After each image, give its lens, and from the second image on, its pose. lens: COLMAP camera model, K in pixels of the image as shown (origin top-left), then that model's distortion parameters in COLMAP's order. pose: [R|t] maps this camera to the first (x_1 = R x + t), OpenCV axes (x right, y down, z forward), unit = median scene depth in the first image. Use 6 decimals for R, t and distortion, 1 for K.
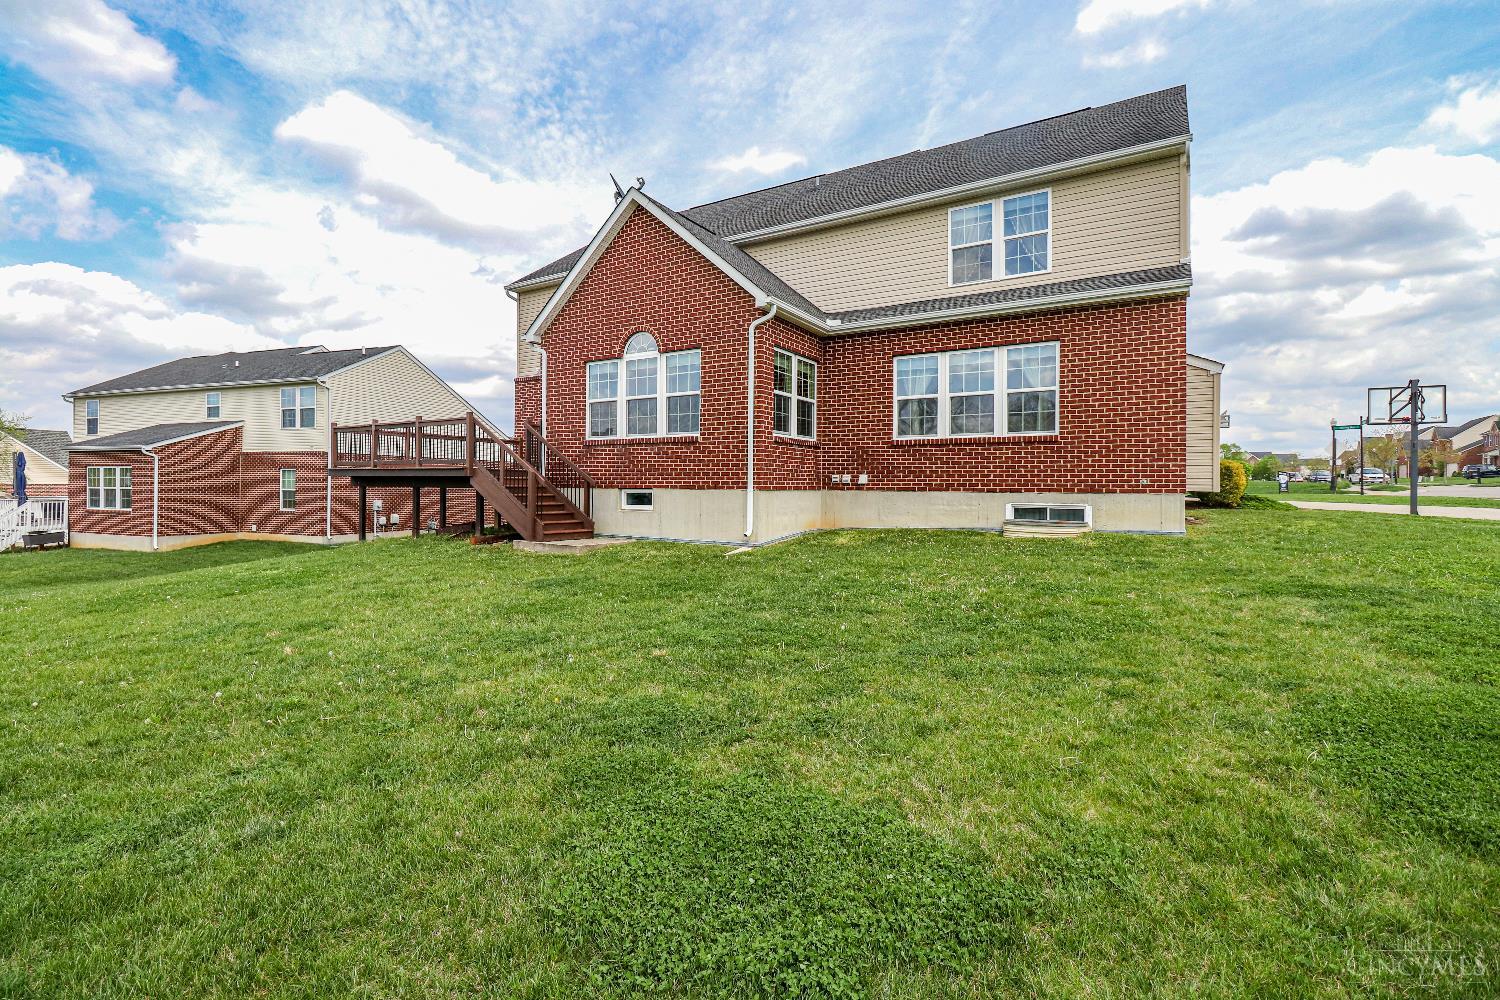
lens RADIAL K [[743.8, 0, 689.4], [0, 743.8, 503.3], [0, 0, 1]] dist [0.000383, -0.007944]
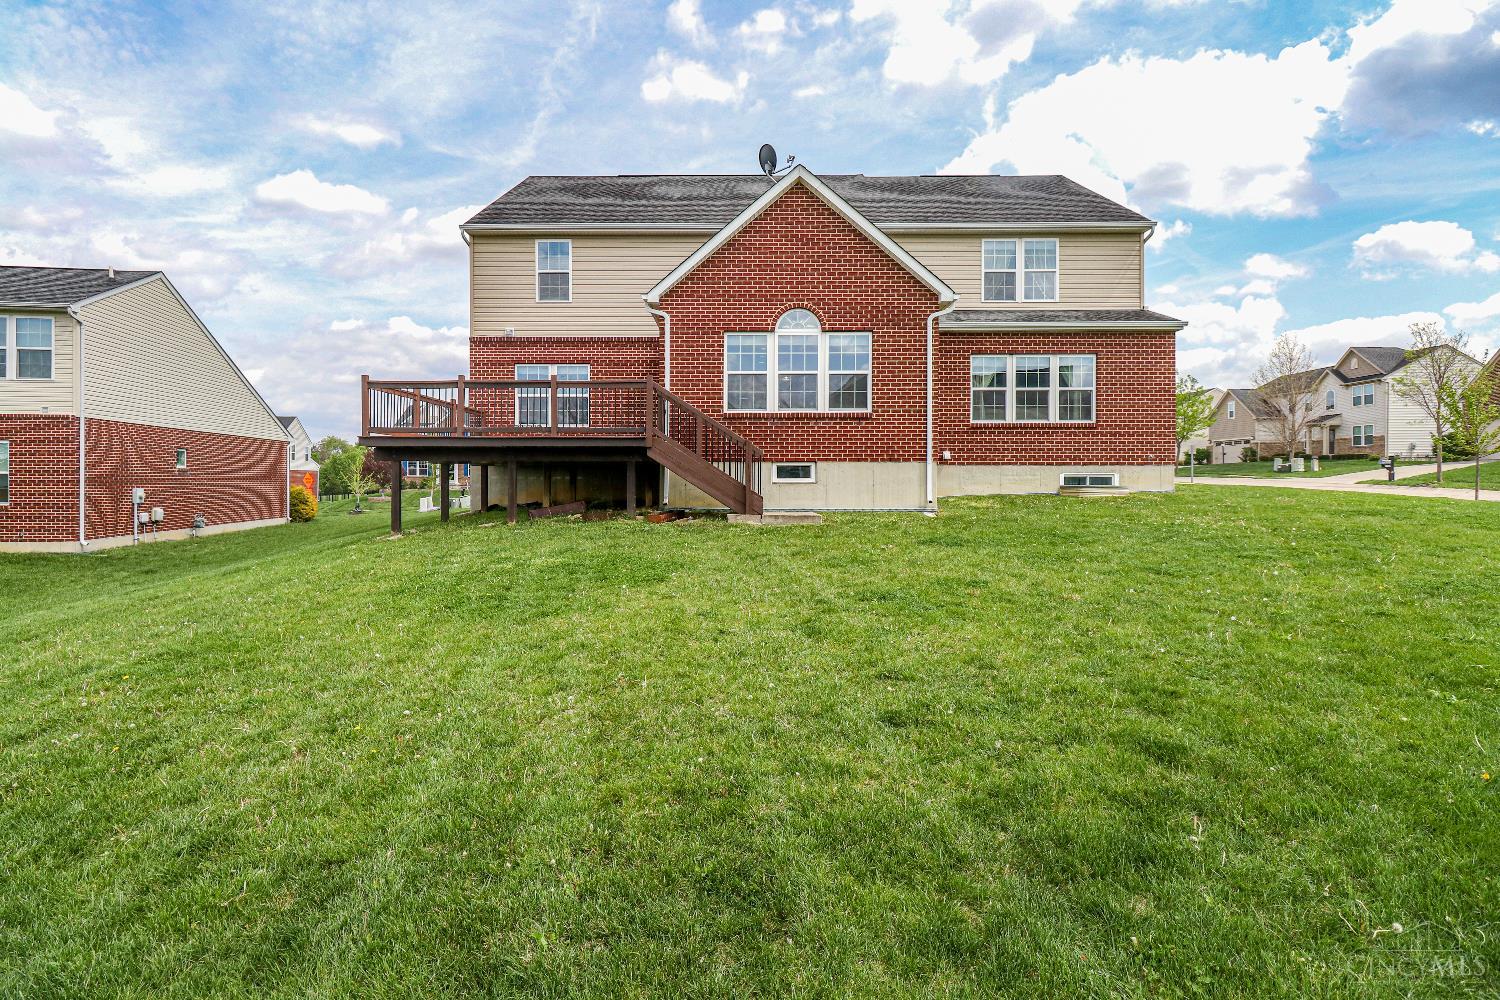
lens RADIAL K [[709.3, 0, 715.6], [0, 709.3, 488.0], [0, 0, 1]] dist [-0.000535, -0.010306]
pose [[0.839778, -0.017220, 0.542656, -0.690100], [0.013573, 0.999850, 0.010723, 0.003792], [-0.542760, -0.001640, 0.839887, 0.242797]]
